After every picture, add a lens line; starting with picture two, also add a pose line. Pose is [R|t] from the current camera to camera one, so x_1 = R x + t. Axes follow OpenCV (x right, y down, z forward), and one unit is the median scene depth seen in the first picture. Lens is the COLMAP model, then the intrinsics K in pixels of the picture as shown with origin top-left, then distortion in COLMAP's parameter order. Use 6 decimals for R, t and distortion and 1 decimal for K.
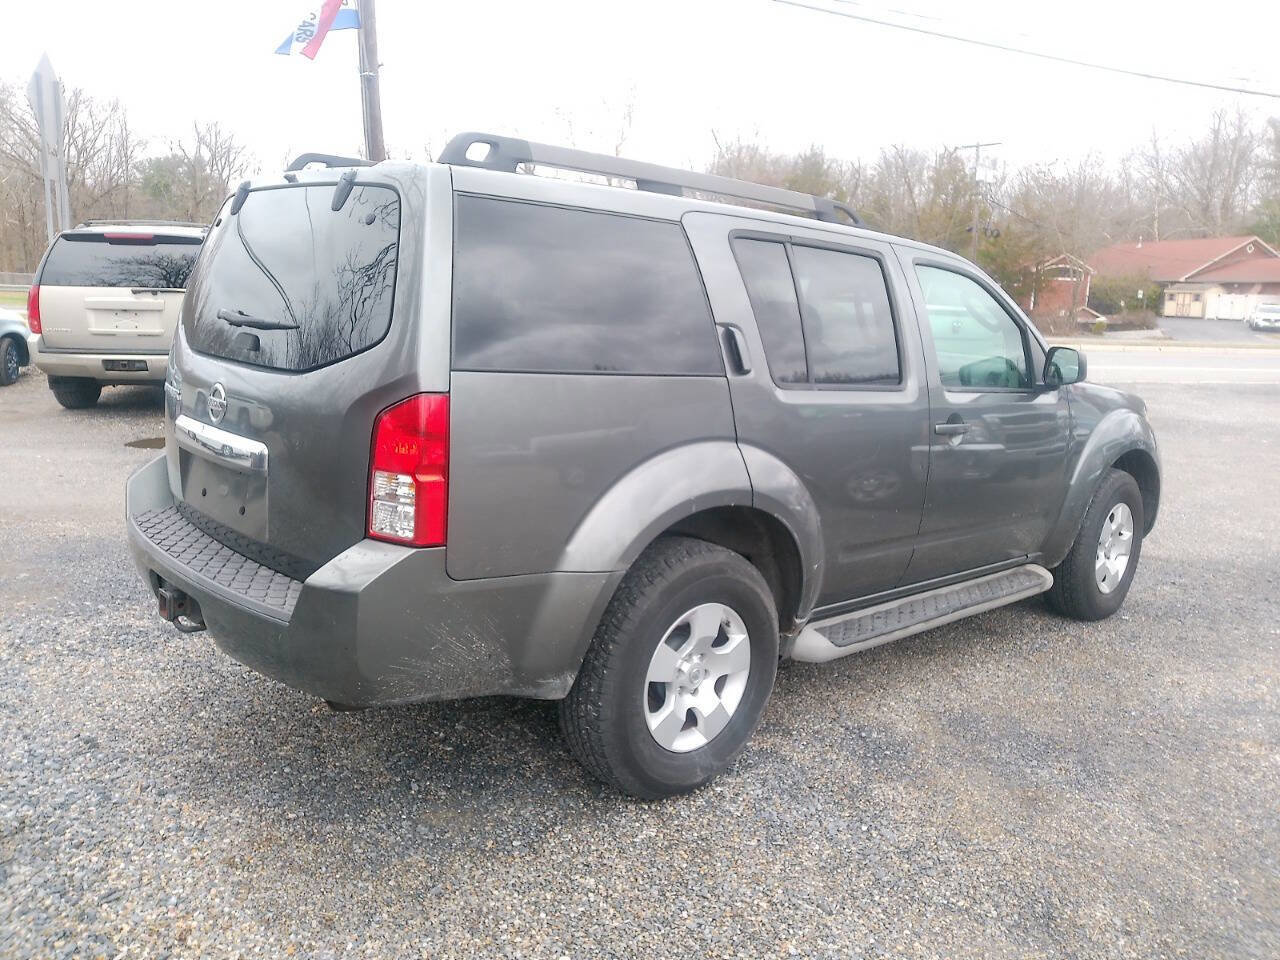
lens RADIAL K [[979.6, 0, 642.3], [0, 979.6, 478.3], [0, 0, 1]] dist [0.084495, -0.129602]
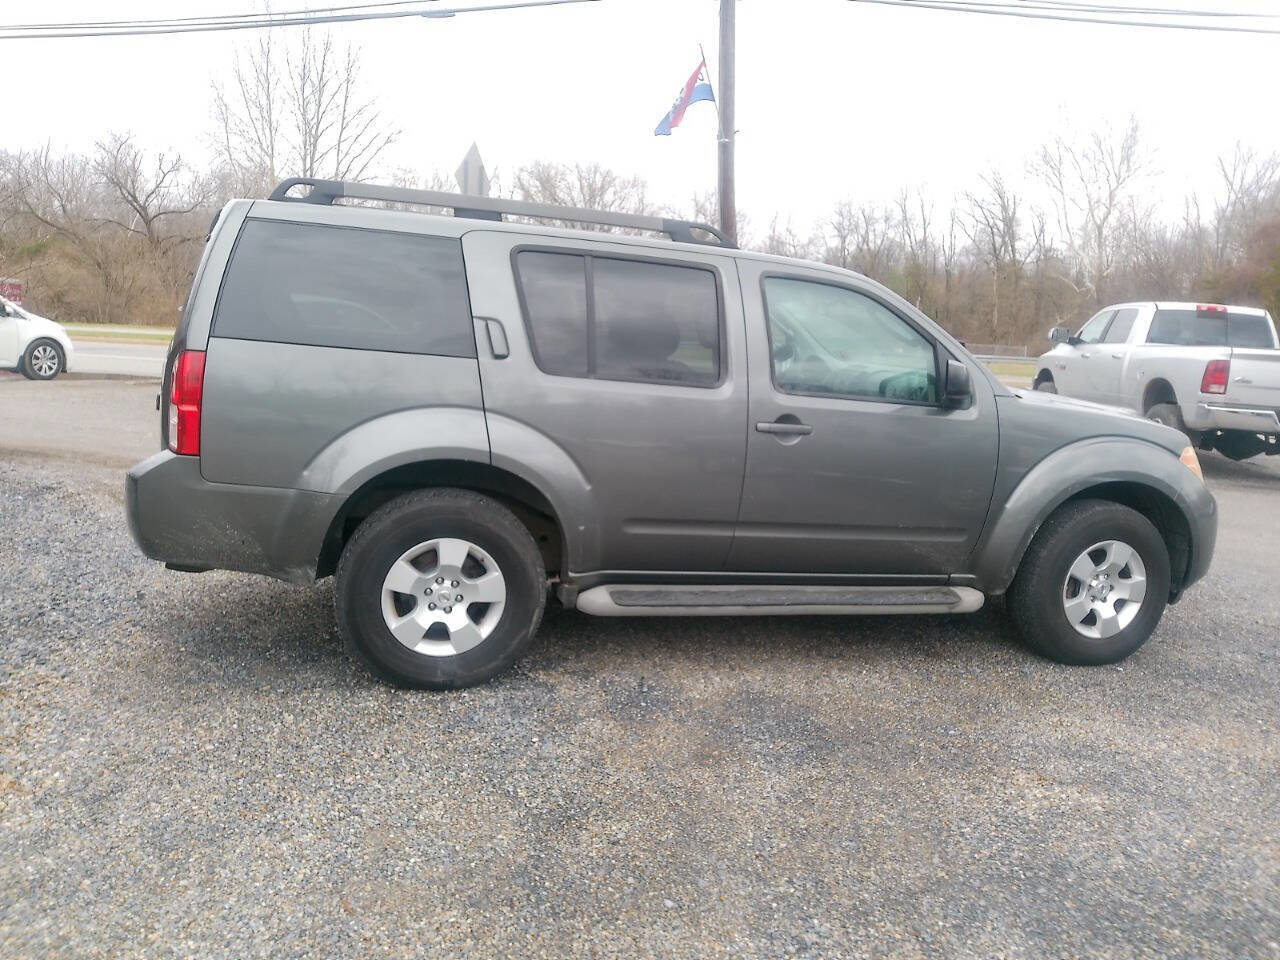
lens RADIAL K [[979.6, 0, 642.3], [0, 979.6, 478.3], [0, 0, 1]] dist [0.084495, -0.129602]
pose [[0.891986, 0.074543, -0.445874, 0.820715], [-0.098862, 0.994603, -0.031495, 0.065109], [0.441120, 0.072173, 0.894541, -0.019962]]
